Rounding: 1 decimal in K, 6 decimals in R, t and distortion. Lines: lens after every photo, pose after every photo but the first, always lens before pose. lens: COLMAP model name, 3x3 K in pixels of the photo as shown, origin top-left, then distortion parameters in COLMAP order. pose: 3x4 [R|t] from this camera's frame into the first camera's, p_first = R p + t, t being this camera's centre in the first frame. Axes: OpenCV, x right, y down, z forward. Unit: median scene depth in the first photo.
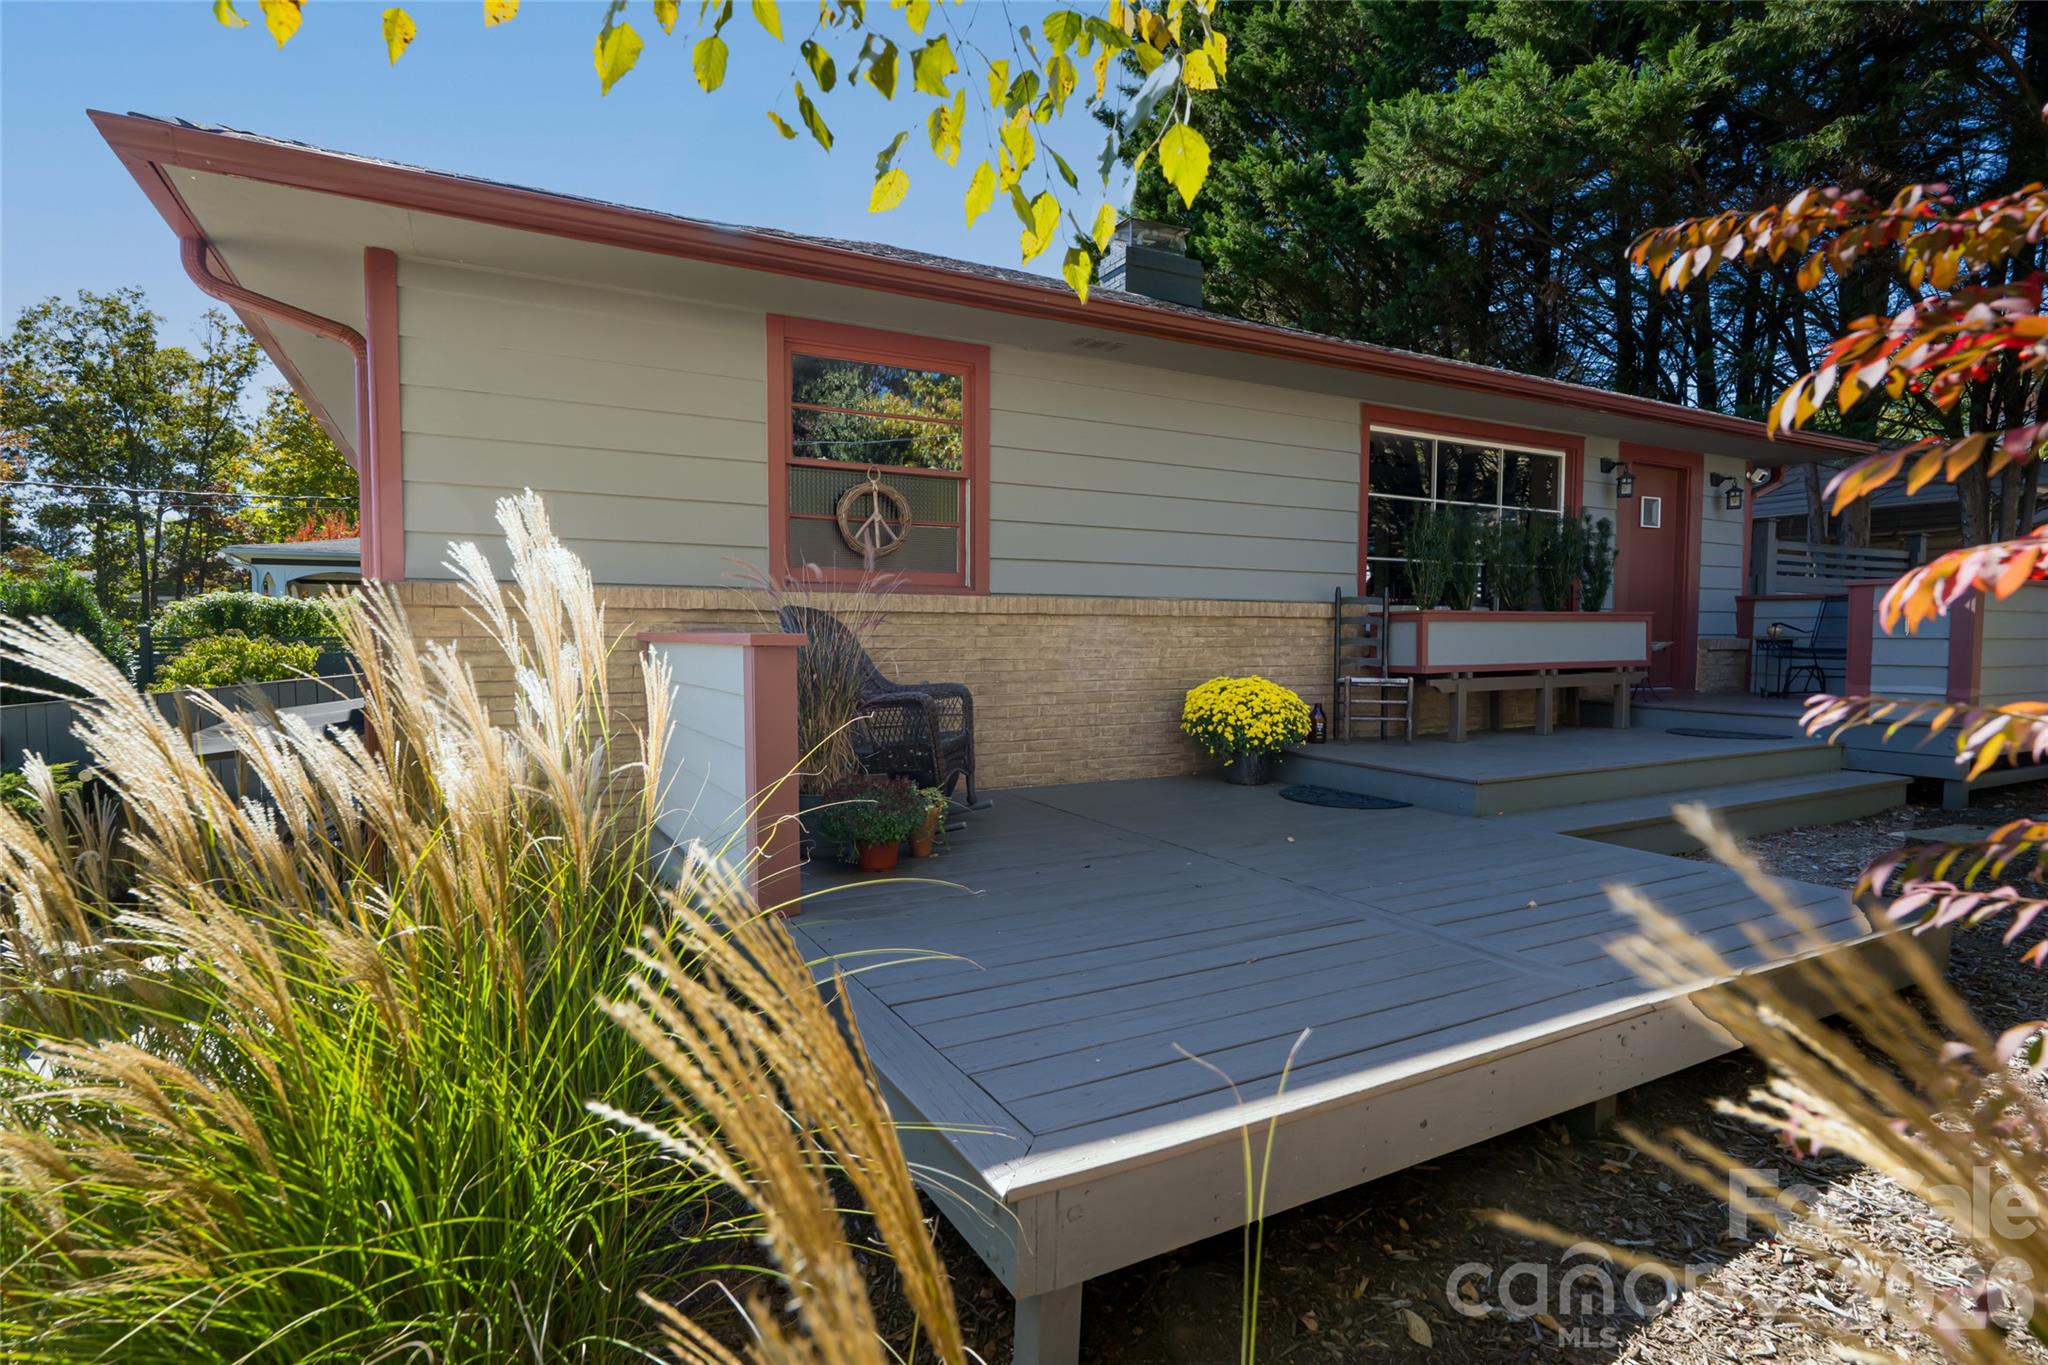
lens RADIAL K [[971.0, 0, 1024.0], [0, 971.0, 682.5], [0, 0, 1]] dist [-0.000195, -0.000500]
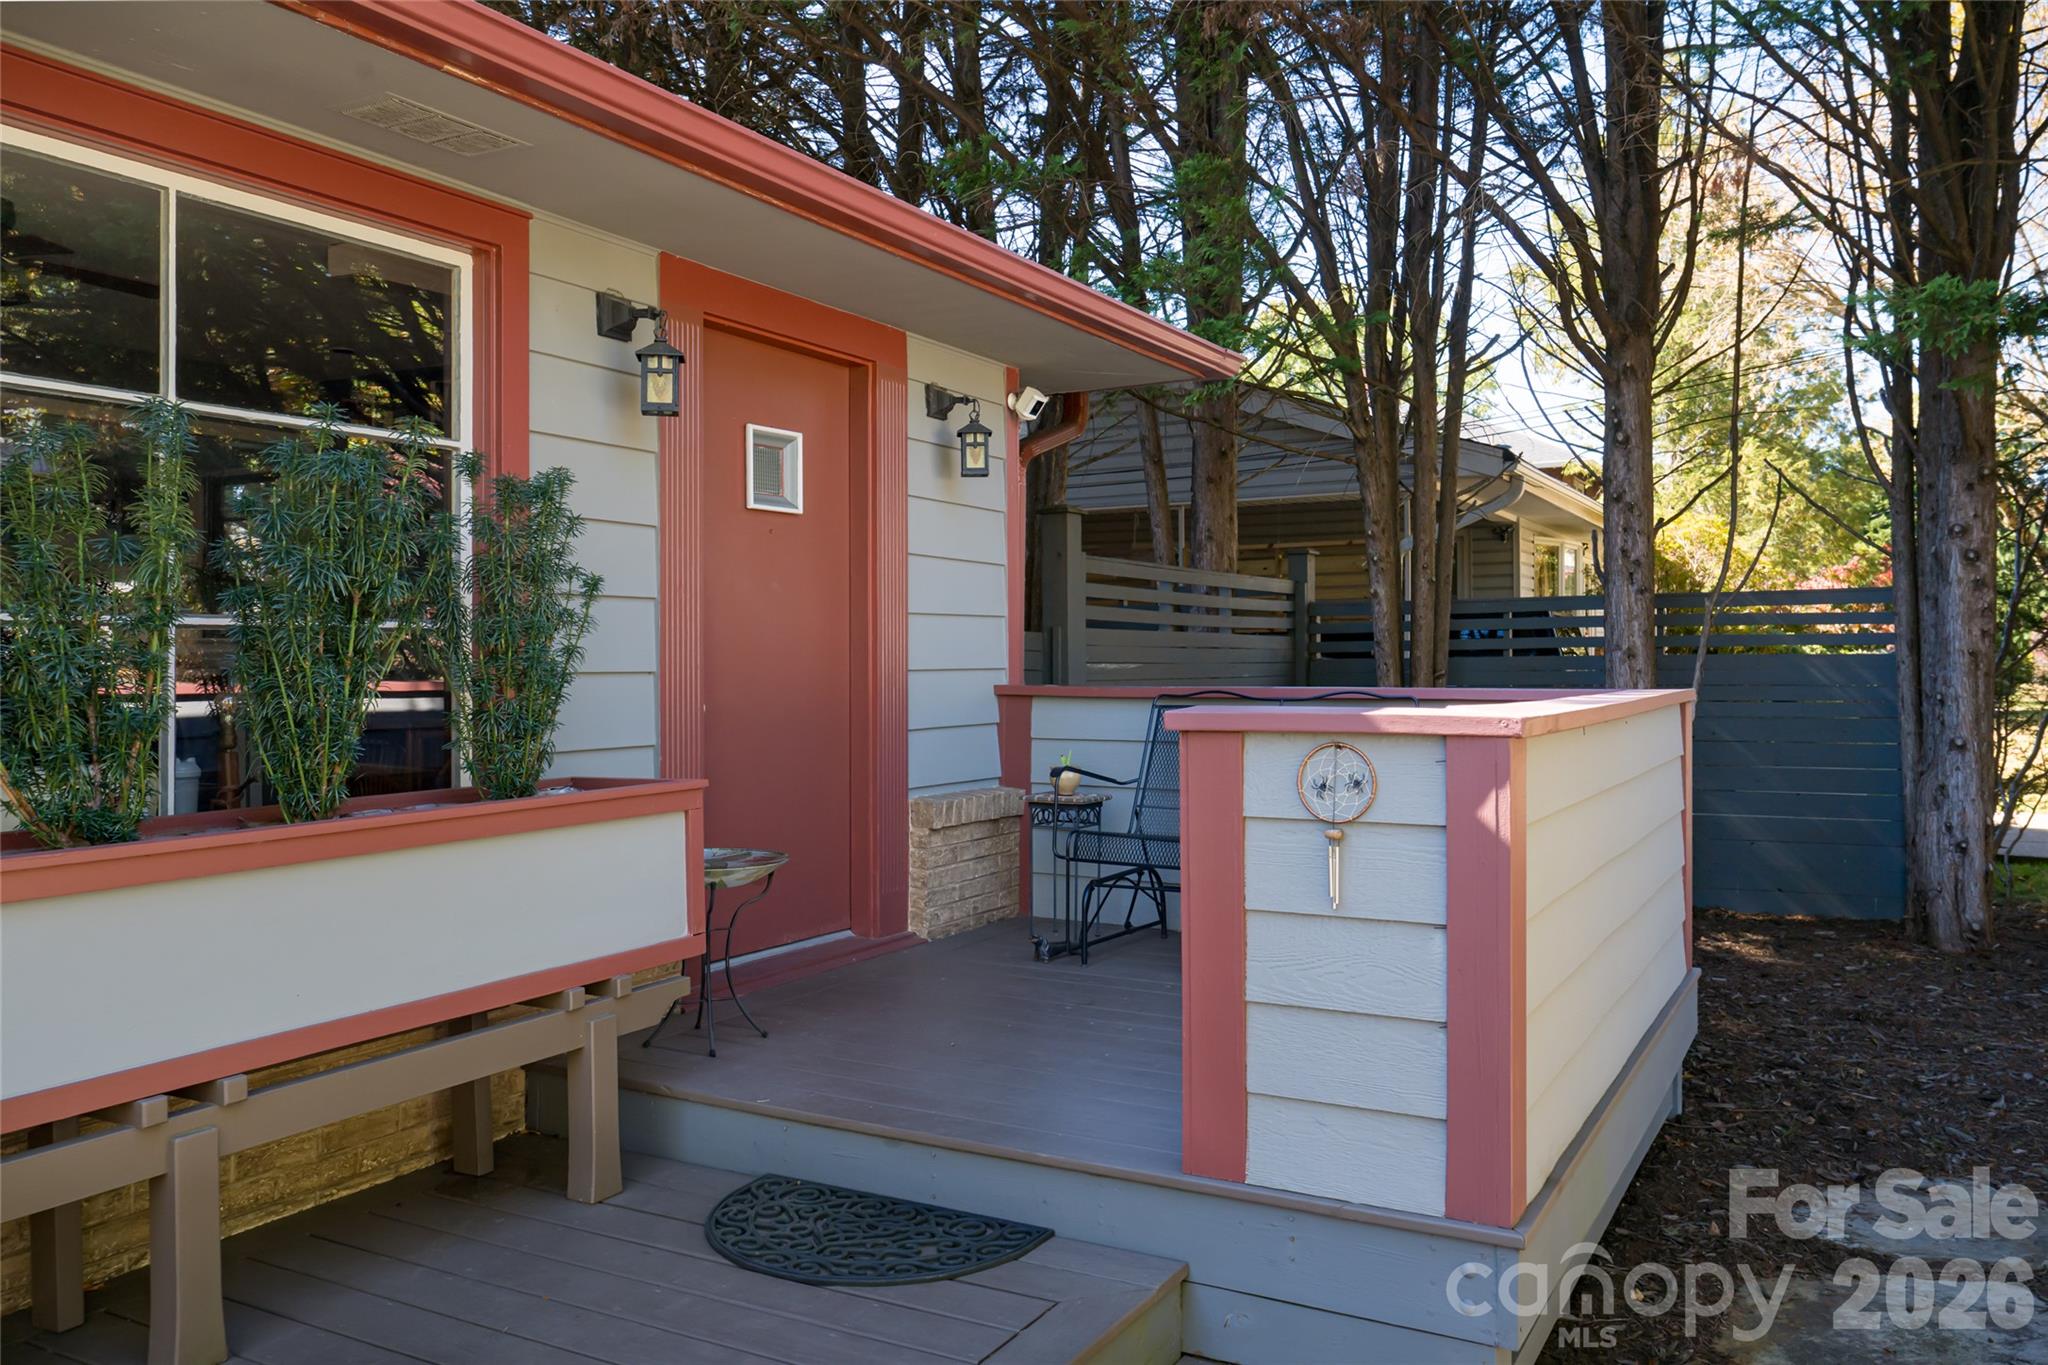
lens RADIAL K [[1542.3, 0, 1024.0], [0, 1542.3, 682.5], [0, 0, 1]] dist [0.005291, 0.000136]
pose [[0.840311, -0.014720, 0.541905, 0.397848], [0.038410, 0.998736, -0.032431, -0.070867], [-0.540743, 0.048067, 0.839814, 0.452255]]
